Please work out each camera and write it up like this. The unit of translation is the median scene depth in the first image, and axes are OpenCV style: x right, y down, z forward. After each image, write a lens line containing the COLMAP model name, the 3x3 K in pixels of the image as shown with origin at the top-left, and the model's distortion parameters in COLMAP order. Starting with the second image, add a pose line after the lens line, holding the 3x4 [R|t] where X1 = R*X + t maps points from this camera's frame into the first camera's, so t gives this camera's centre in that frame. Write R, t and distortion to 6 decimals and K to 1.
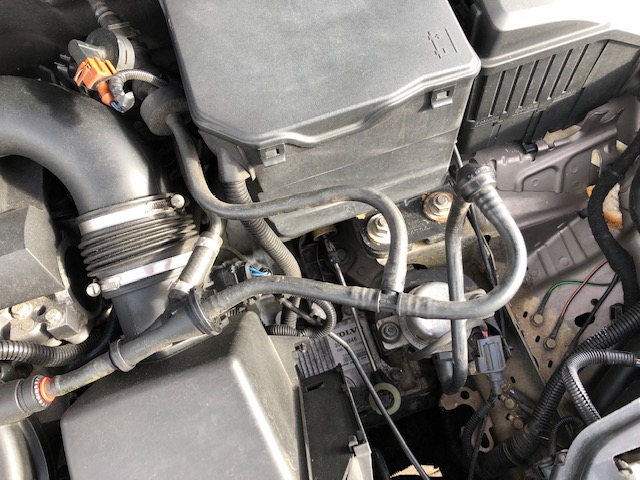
lens RADIAL K [[530.4, 0, 323.1], [0, 530.4, 236.1], [0, 0, 1]] dist [0.028743, -0.015967]
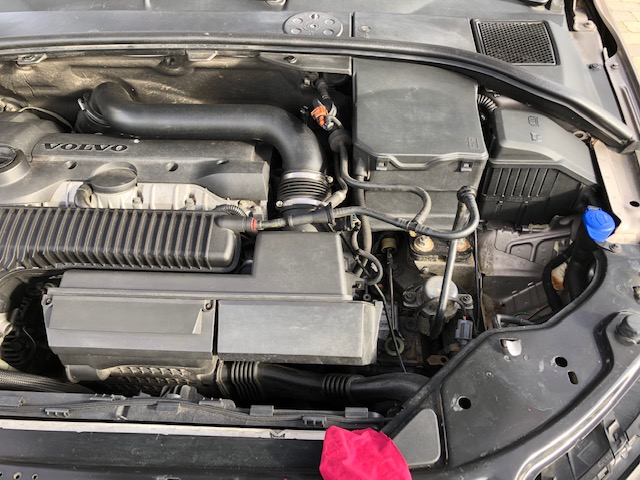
lens RADIAL K [[530.4, 0, 318.4], [0, 530.4, 242.7], [0, 0, 1]] dist [0.028743, -0.015967]
pose [[0.934980, 0.298344, -0.191842, 0.166179], [-0.341846, 0.902211, -0.262977, 0.754514], [0.094624, 0.311459, 0.945537, -0.940476]]
